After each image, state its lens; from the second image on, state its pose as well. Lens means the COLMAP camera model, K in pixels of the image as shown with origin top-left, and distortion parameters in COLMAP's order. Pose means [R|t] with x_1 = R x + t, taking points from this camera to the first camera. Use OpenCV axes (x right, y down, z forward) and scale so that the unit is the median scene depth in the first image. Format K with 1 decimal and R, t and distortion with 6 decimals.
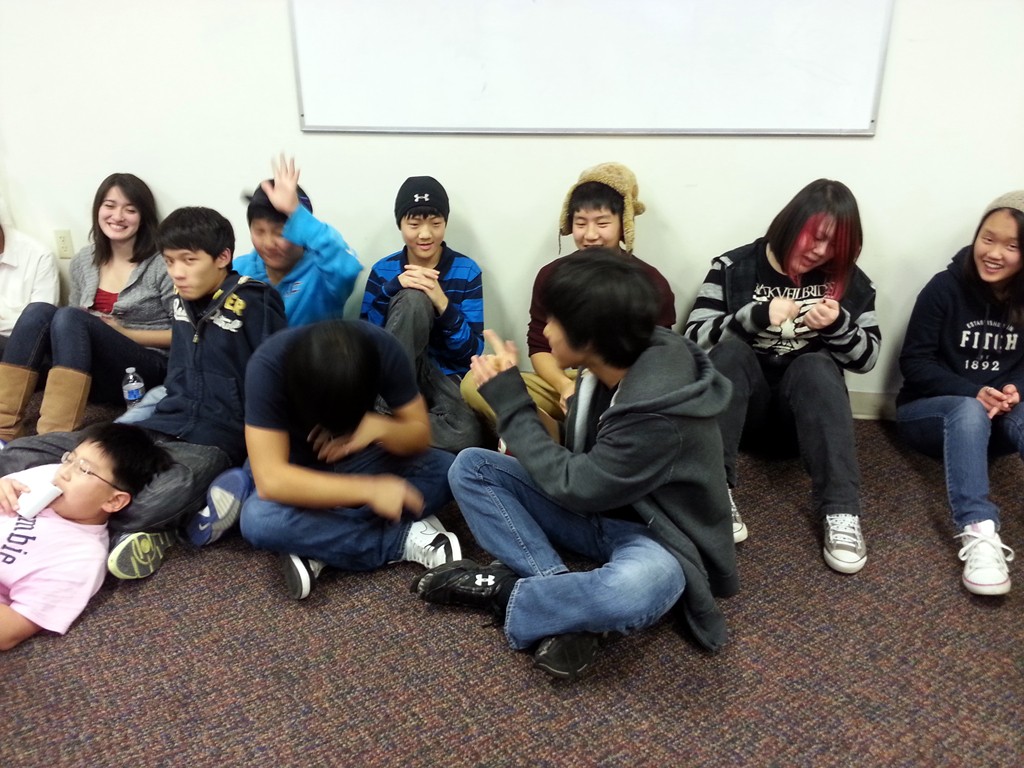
lens RADIAL K [[819.4, 0, 504.1], [0, 819.4, 383.3], [0, 0, 1]] dist [0.079835, -0.135481]
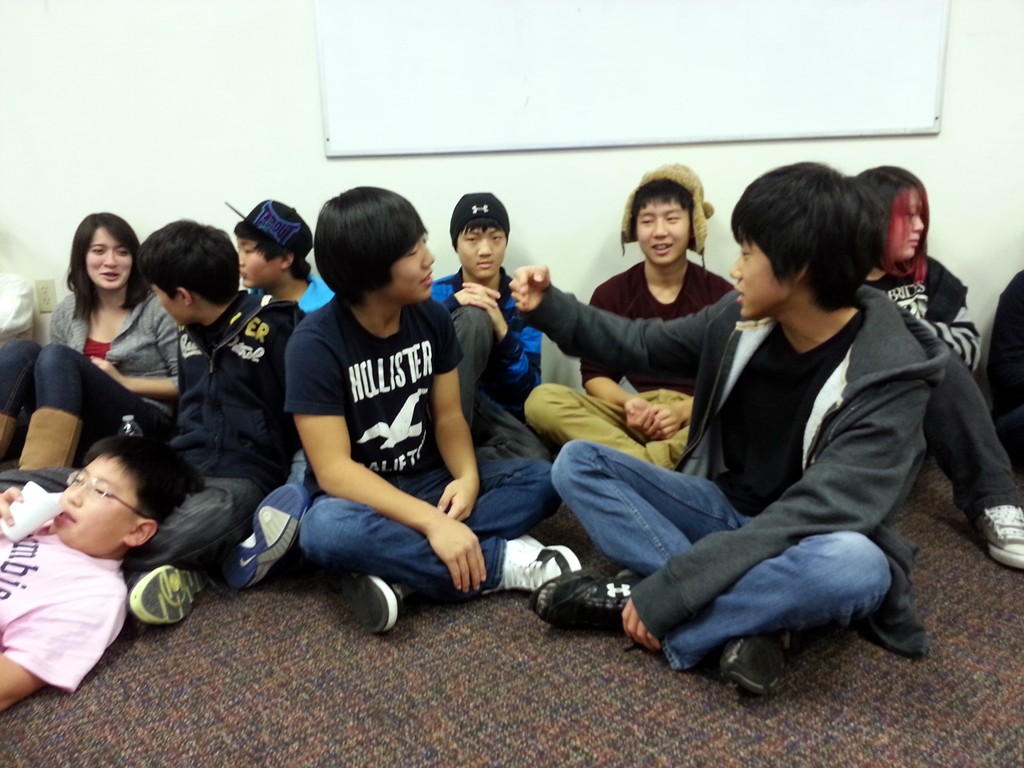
lens RADIAL K [[819.4, 0, 504.7], [0, 819.4, 389.8], [0, 0, 1]] dist [0.079835, -0.135481]
pose [[0.996607, -0.036828, 0.073603, -0.181316], [0.048832, 0.984472, -0.168612, 0.172980], [-0.066251, 0.171634, 0.982931, 0.185047]]
